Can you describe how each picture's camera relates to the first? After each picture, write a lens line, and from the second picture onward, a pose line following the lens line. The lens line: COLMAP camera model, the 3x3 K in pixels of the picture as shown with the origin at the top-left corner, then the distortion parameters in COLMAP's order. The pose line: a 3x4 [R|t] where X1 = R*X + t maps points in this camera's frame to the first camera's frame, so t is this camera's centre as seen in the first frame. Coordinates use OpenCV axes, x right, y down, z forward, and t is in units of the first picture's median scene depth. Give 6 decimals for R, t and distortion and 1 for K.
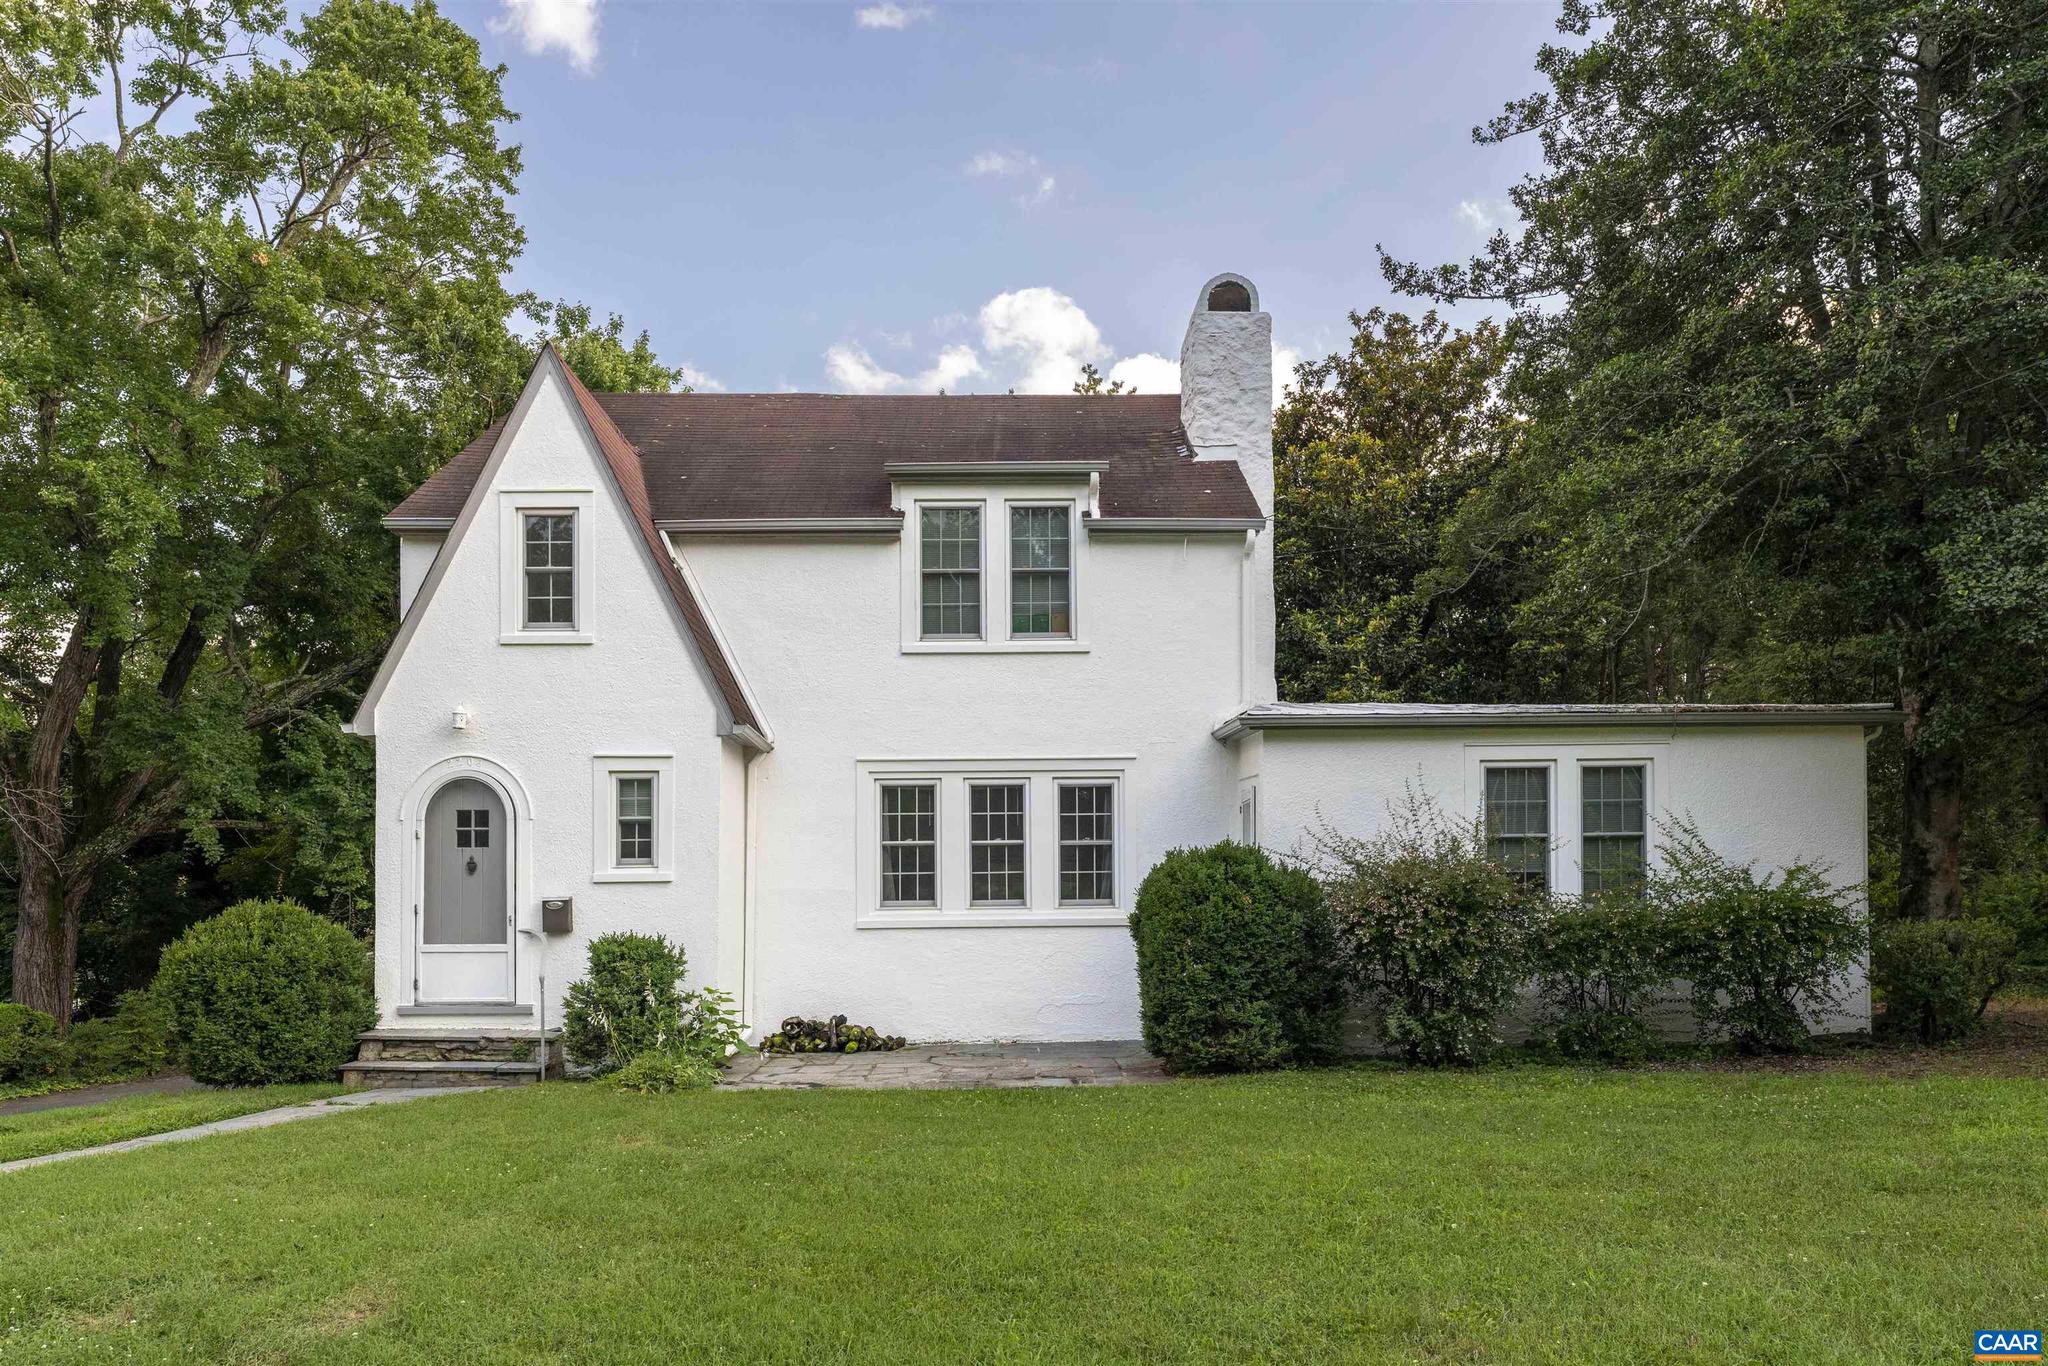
lens RADIAL K [[1398.4, 0, 1019.2], [0, 1398.4, 849.1], [0, 0, 1]] dist [0.006036, -0.001128]
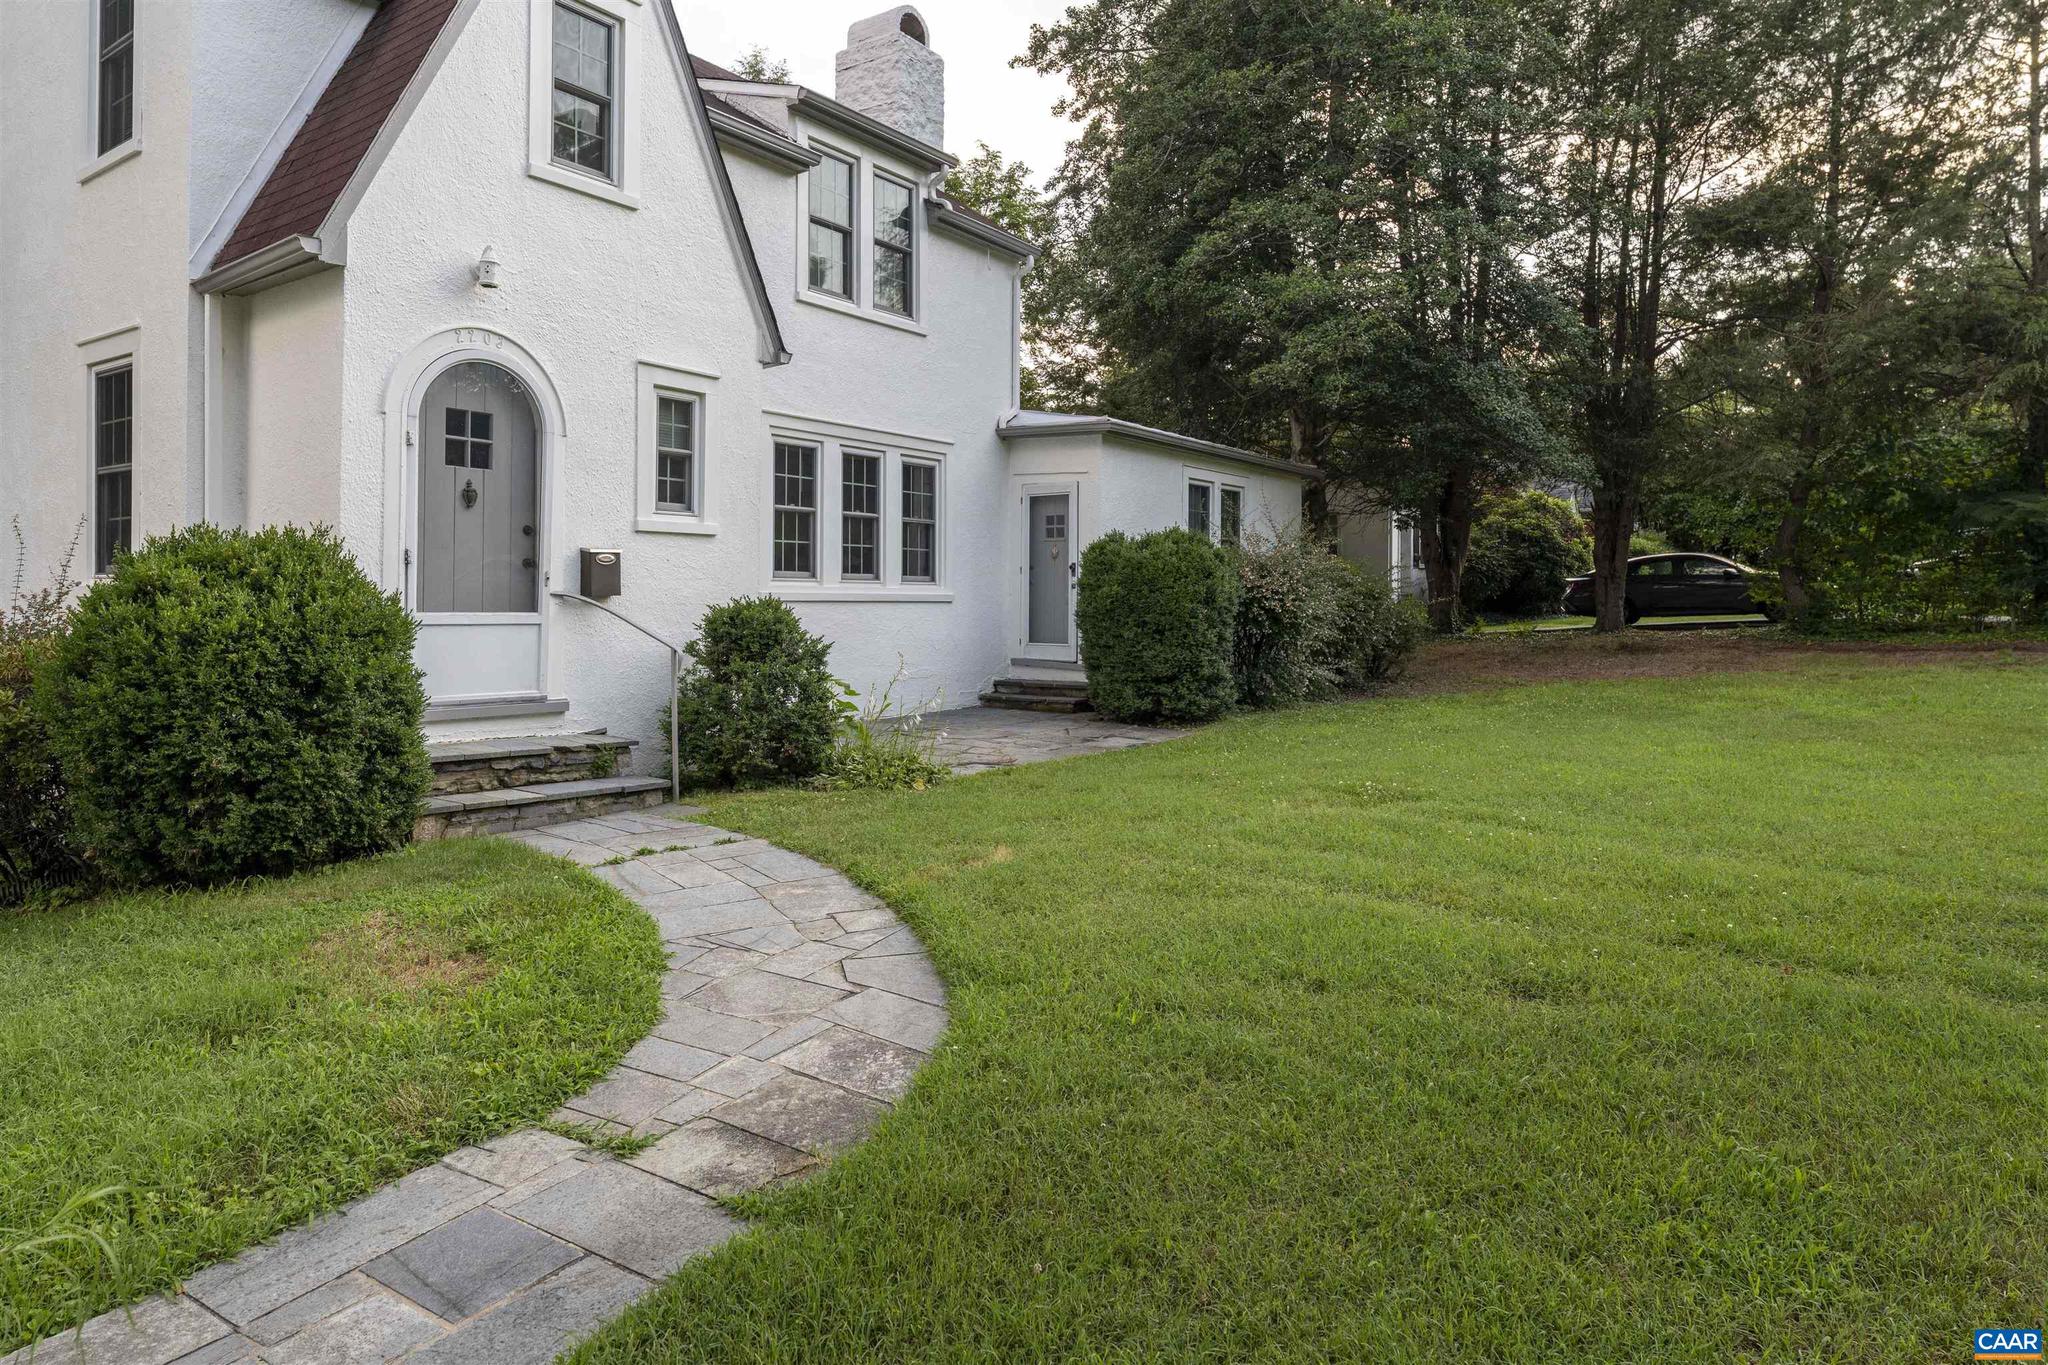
lens RADIAL K [[1244.1, 0, 1013.2], [0, 1244.1, 574.9], [0, 0, 1]] dist [-0.006532, -0.001234]
pose [[0.590666, 0.029528, 0.806375, -0.680041], [-0.037674, 0.999250, -0.008994, 0.042906], [-0.806036, -0.025066, 0.591336, 0.422720]]
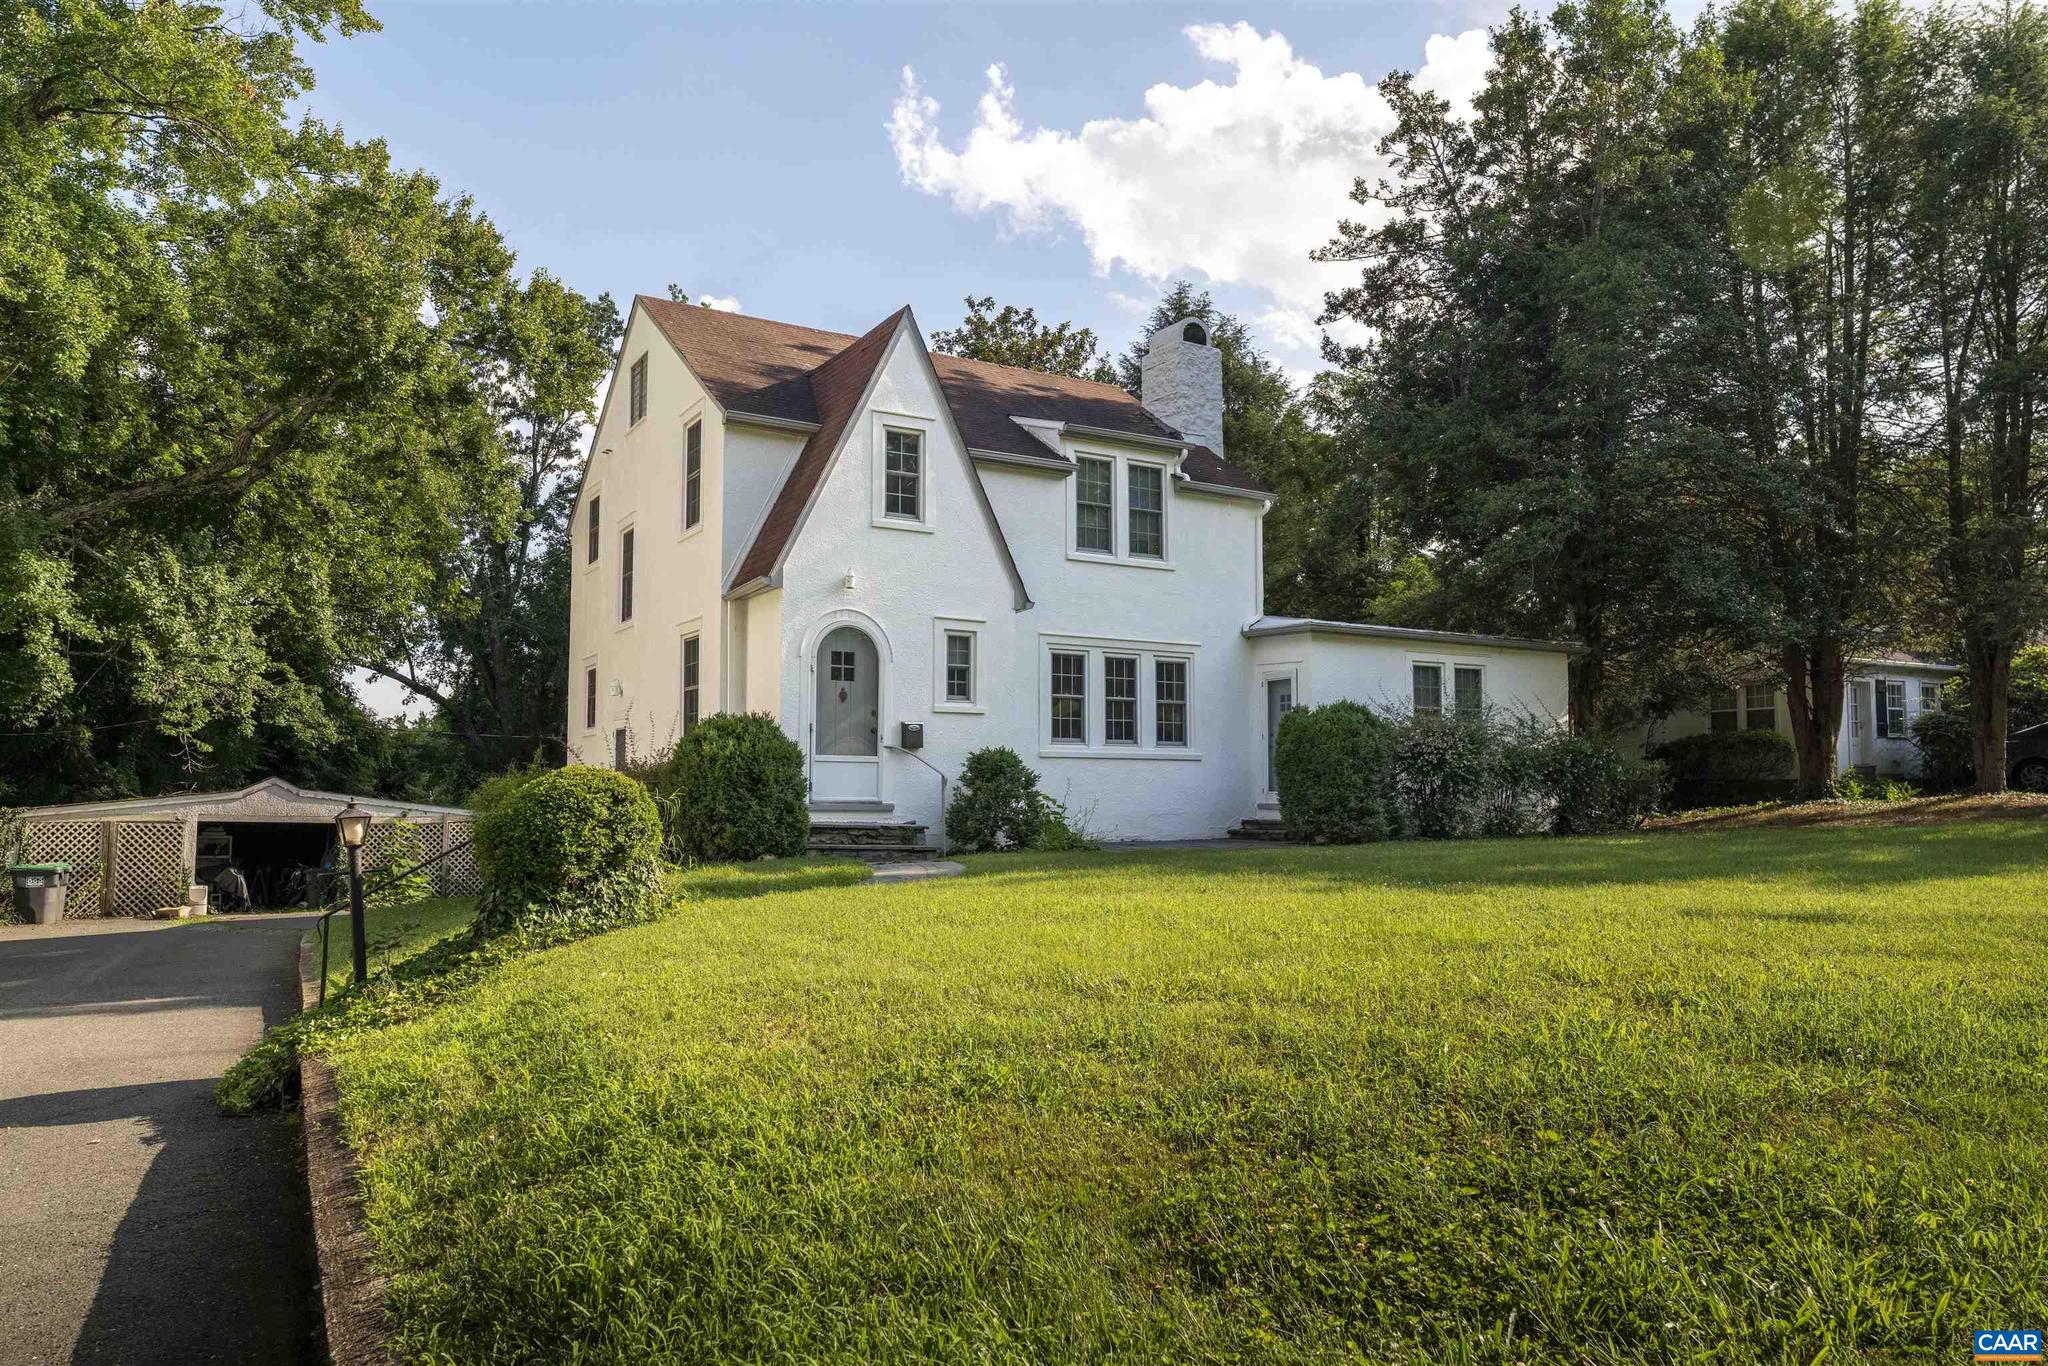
lens RADIAL K [[1396.1, 0, 999.2], [0, 1396.1, 685.0], [0, 0, 1]] dist [-0.003107, -0.000391]
pose [[0.871506, 0.051366, 0.487687, -0.849587], [-0.026591, 0.997986, -0.057594, 0.068807], [-0.489663, 0.037225, 0.871116, -0.175226]]
